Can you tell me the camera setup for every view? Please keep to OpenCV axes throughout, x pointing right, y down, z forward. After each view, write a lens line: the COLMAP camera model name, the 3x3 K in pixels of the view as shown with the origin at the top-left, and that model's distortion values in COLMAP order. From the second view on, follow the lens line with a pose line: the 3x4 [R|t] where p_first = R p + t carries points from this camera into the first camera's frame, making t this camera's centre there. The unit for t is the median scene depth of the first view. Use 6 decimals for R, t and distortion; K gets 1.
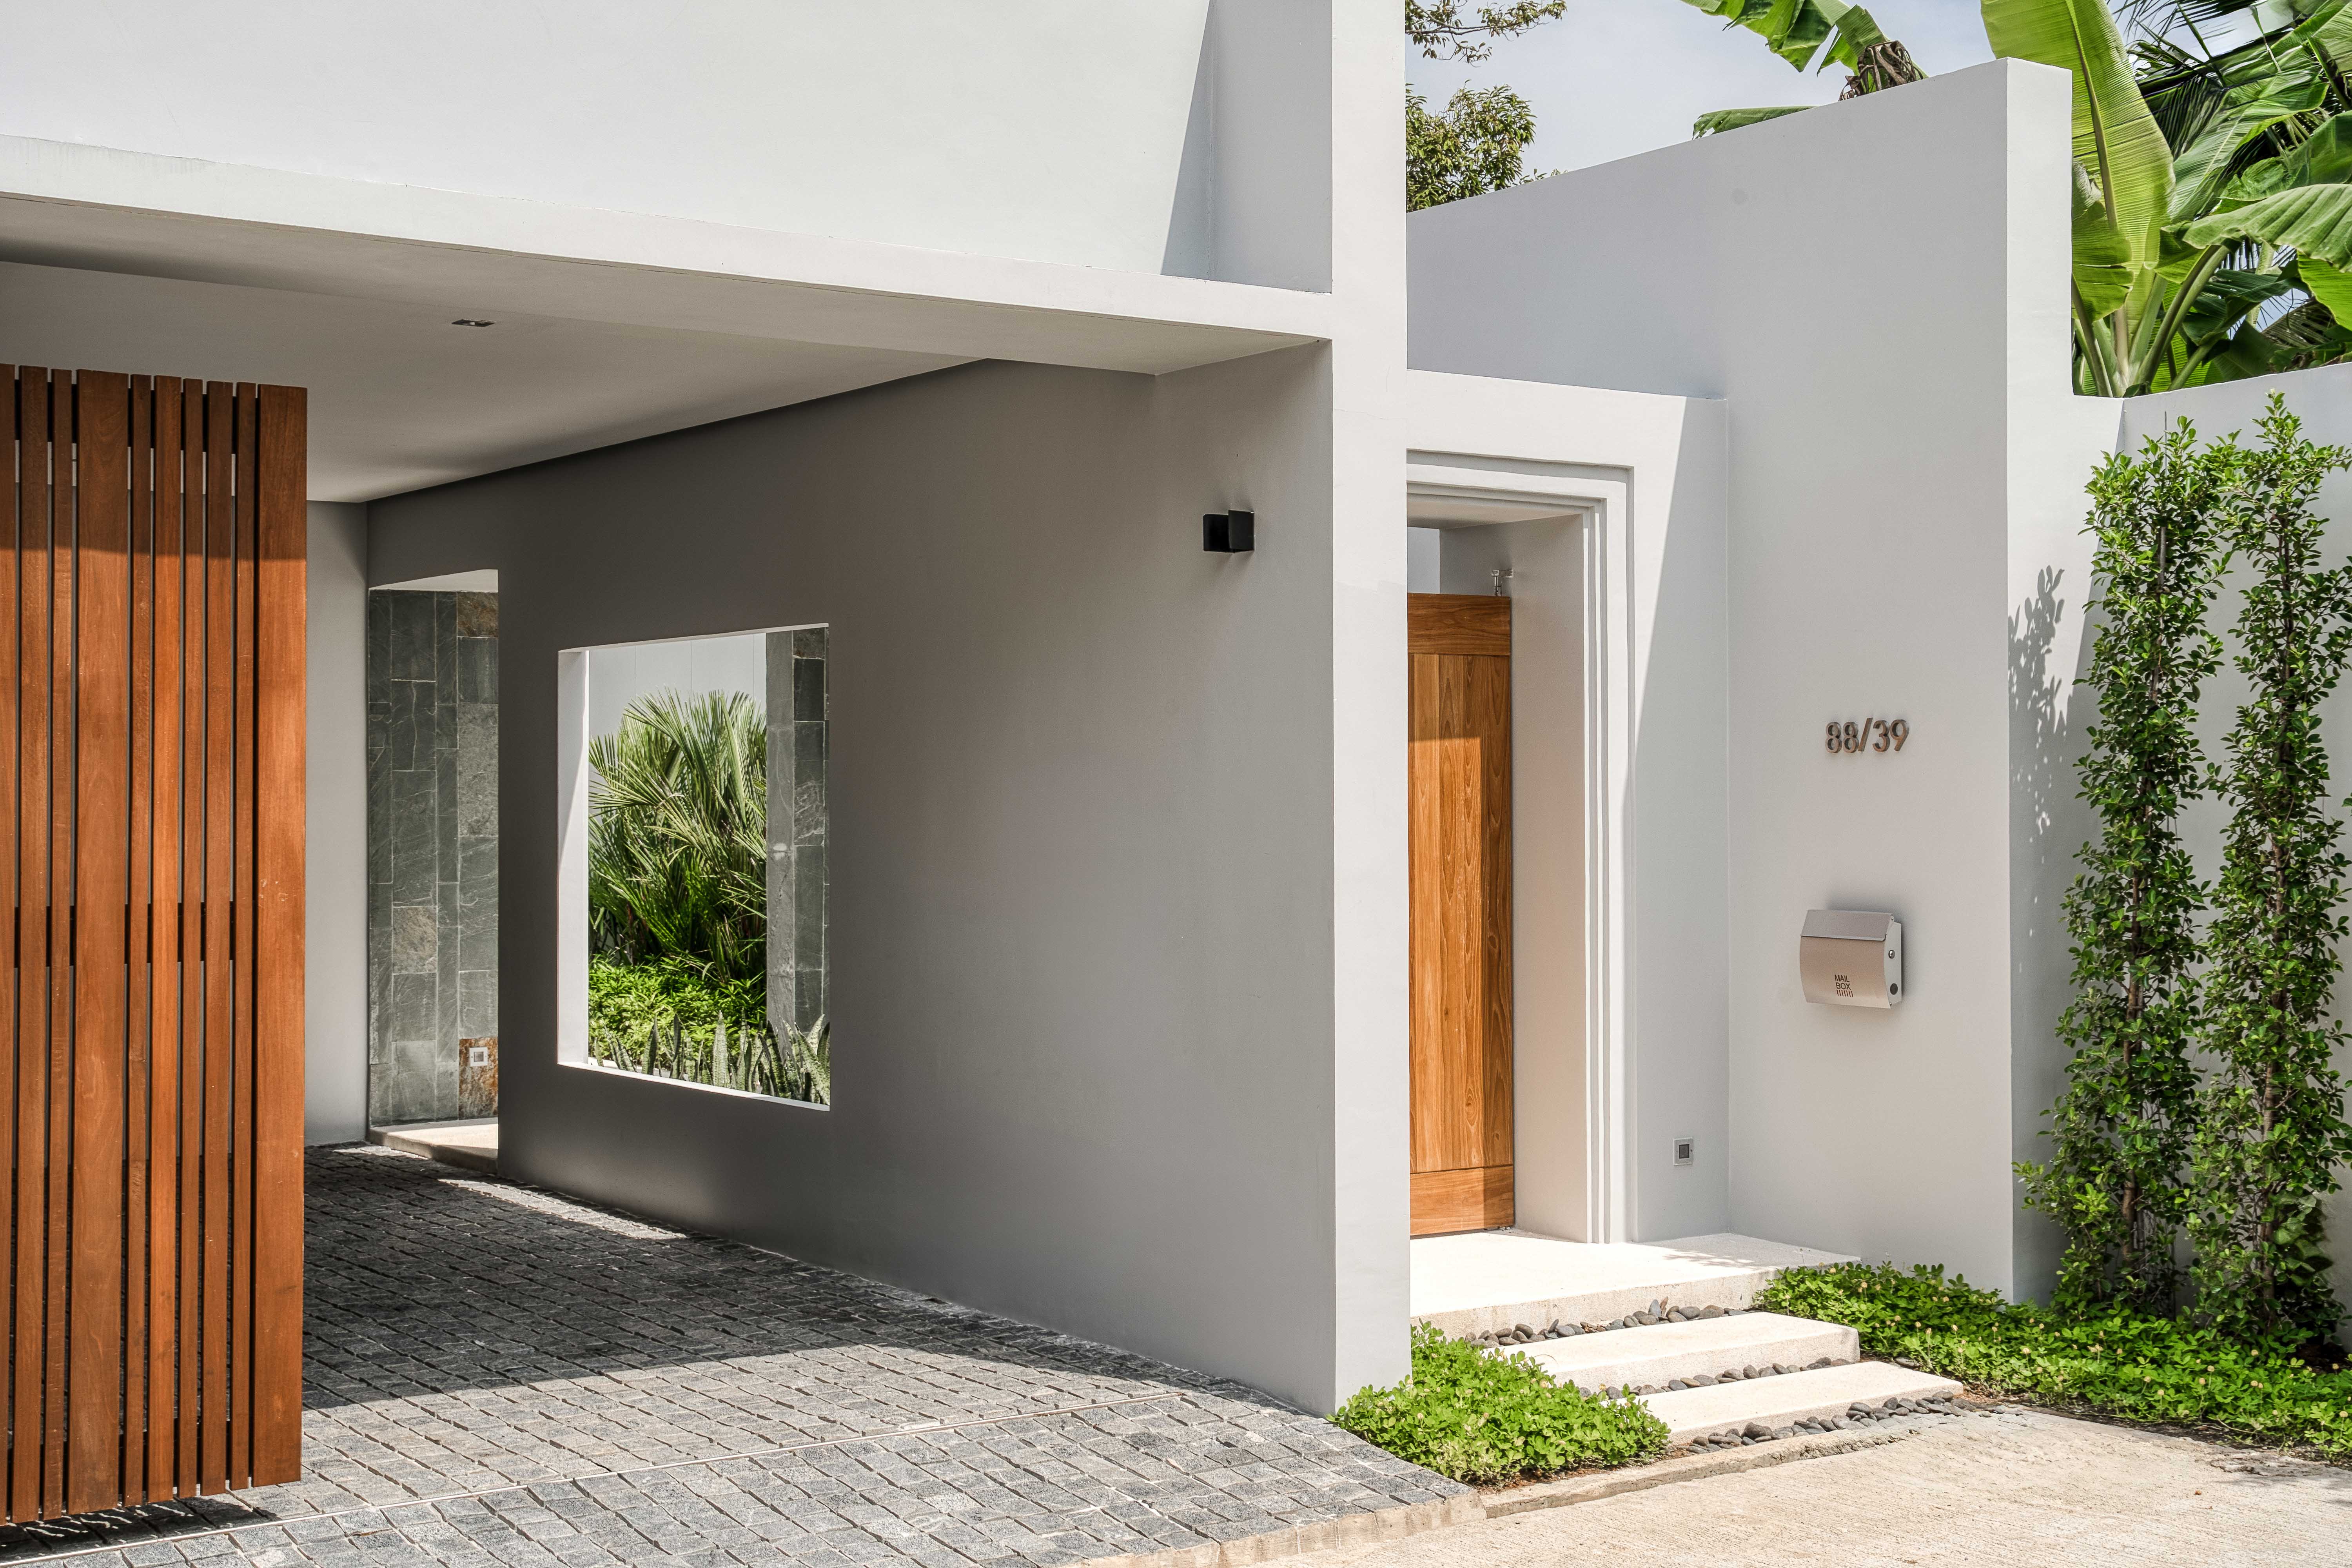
lens RADIAL K [[3074.1, 0, 1176.4], [0, 3074.1, 791.8], [0, 0, 1]] dist [-0.024796, 0.000000]
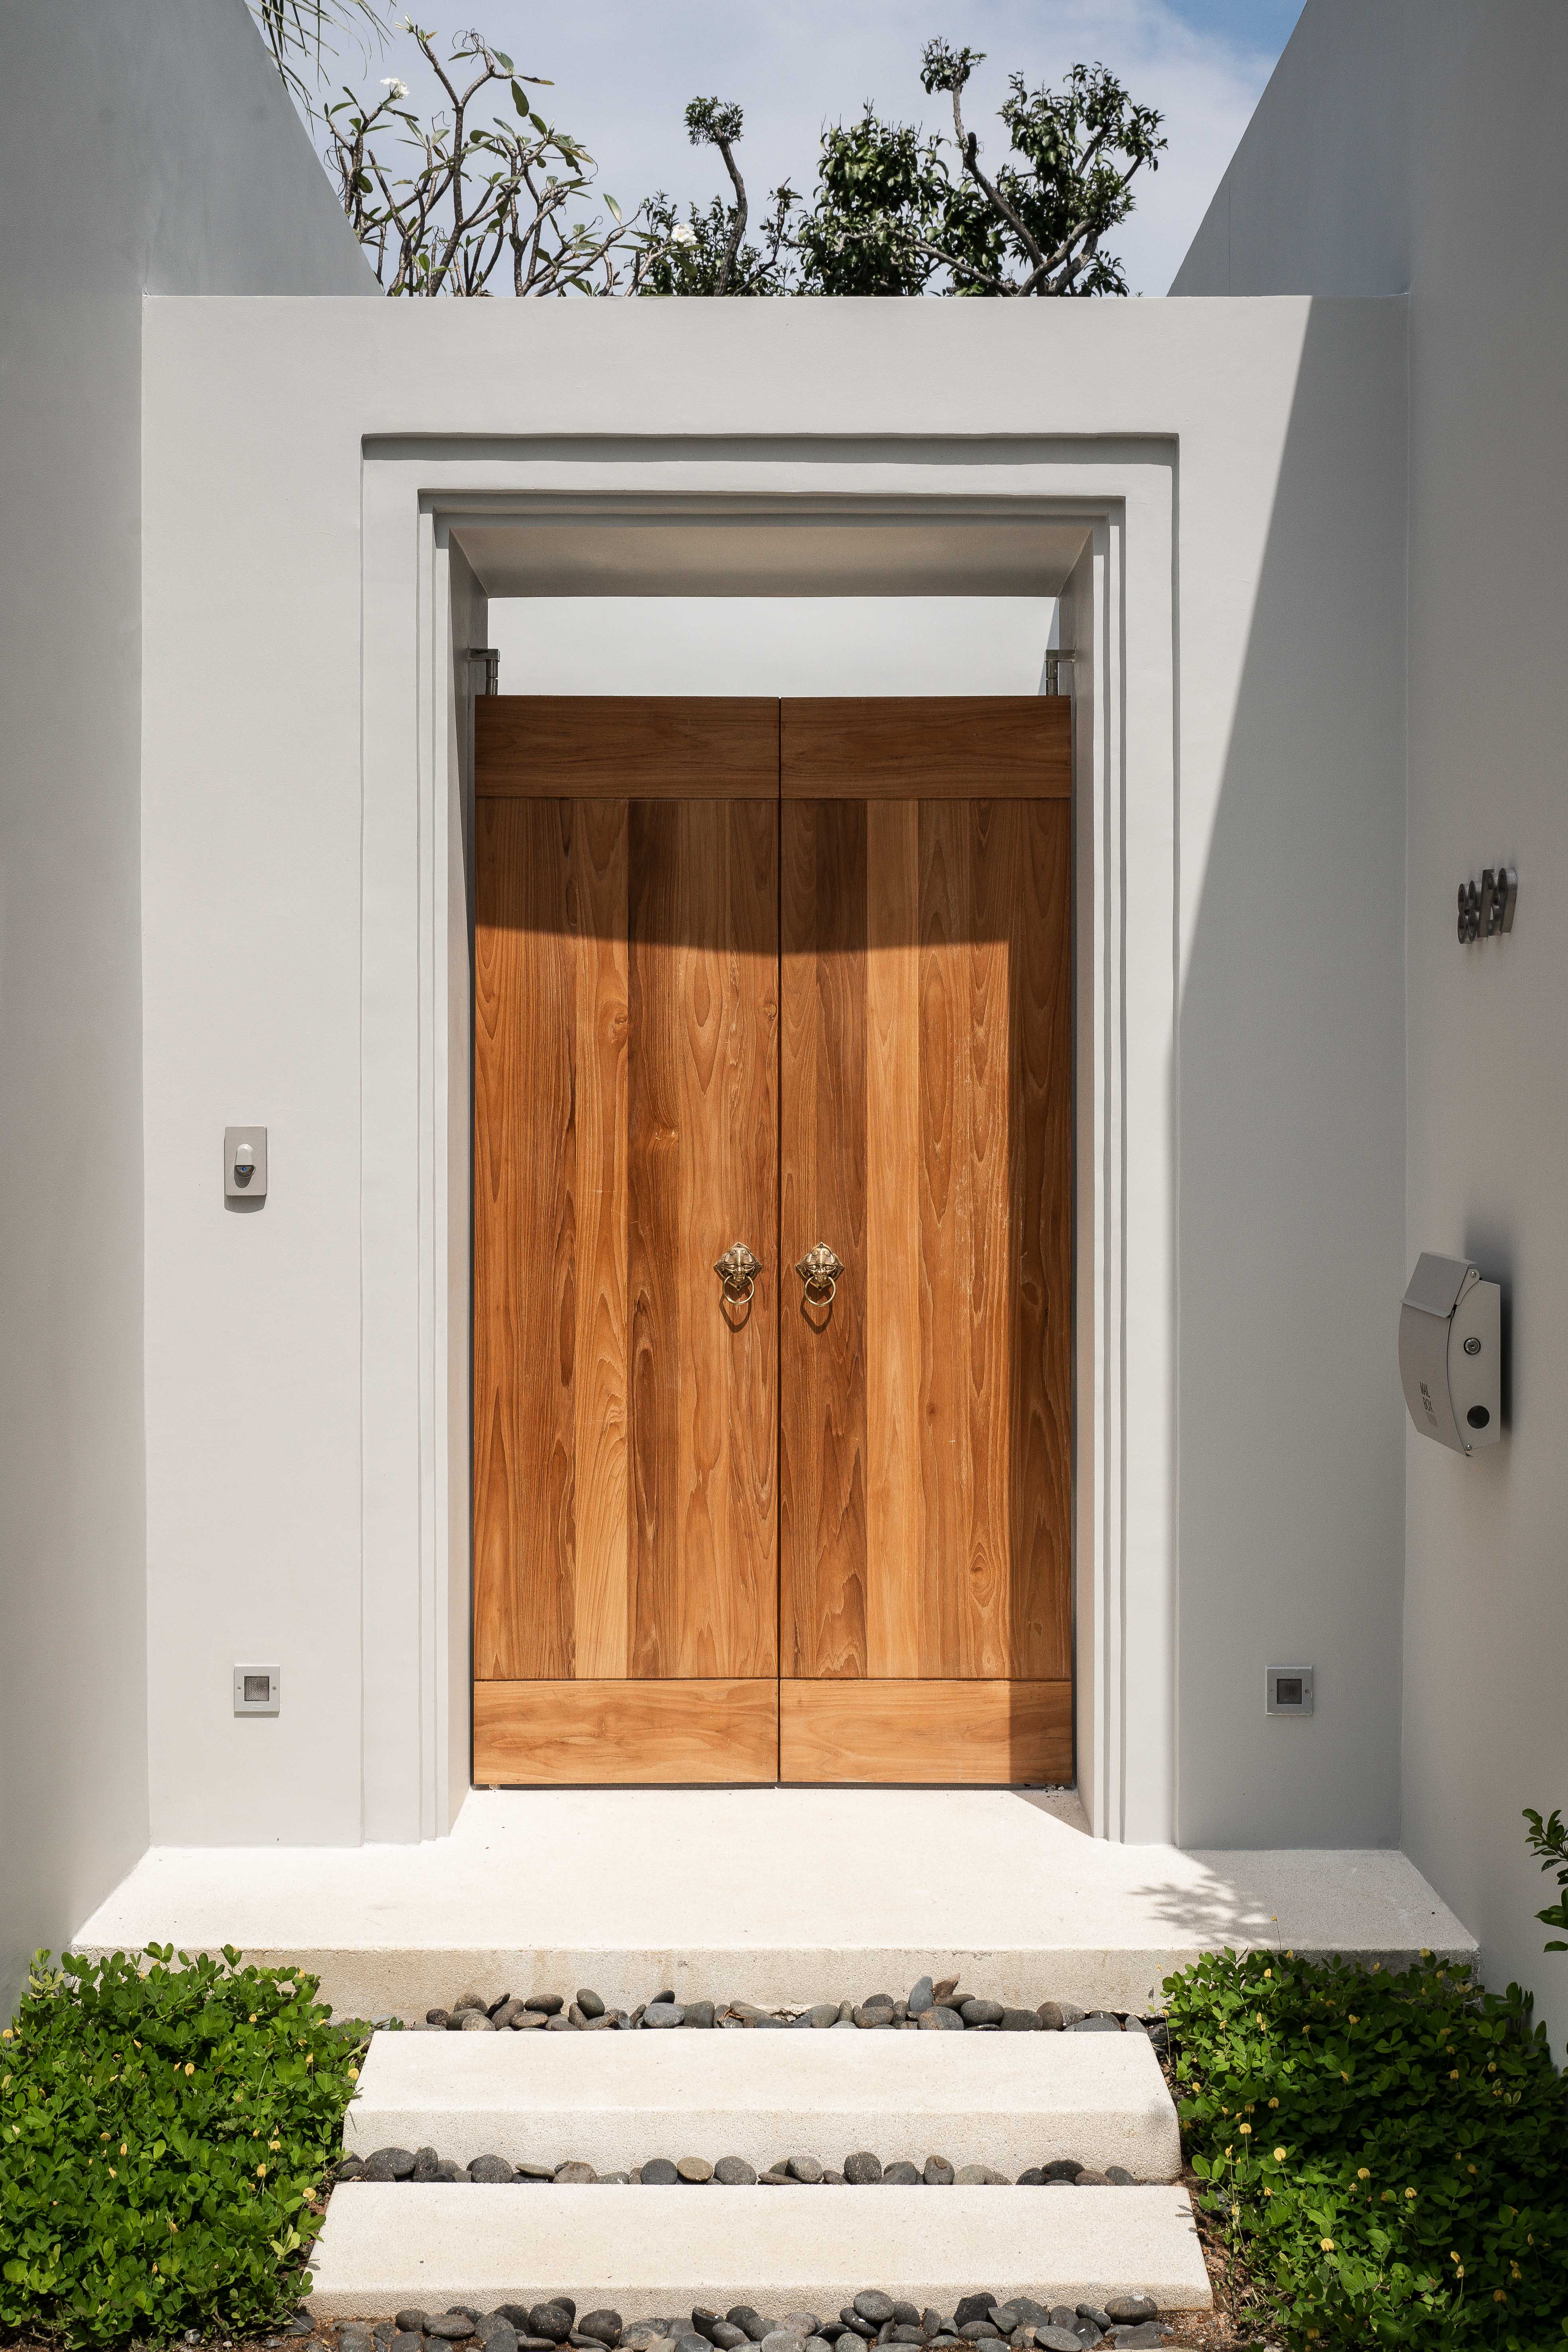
lens RADIAL K [[3015.9, 0, 784.5], [0, 3015.9, 1157.7], [0, 0, 1]] dist [-0.020796, 0.000000]
pose [[0.831743, 0.010477, -0.555062, 0.383006], [-0.002768, 0.999888, 0.014726, 0.015099], [0.555154, -0.010712, 0.831678, 0.504966]]
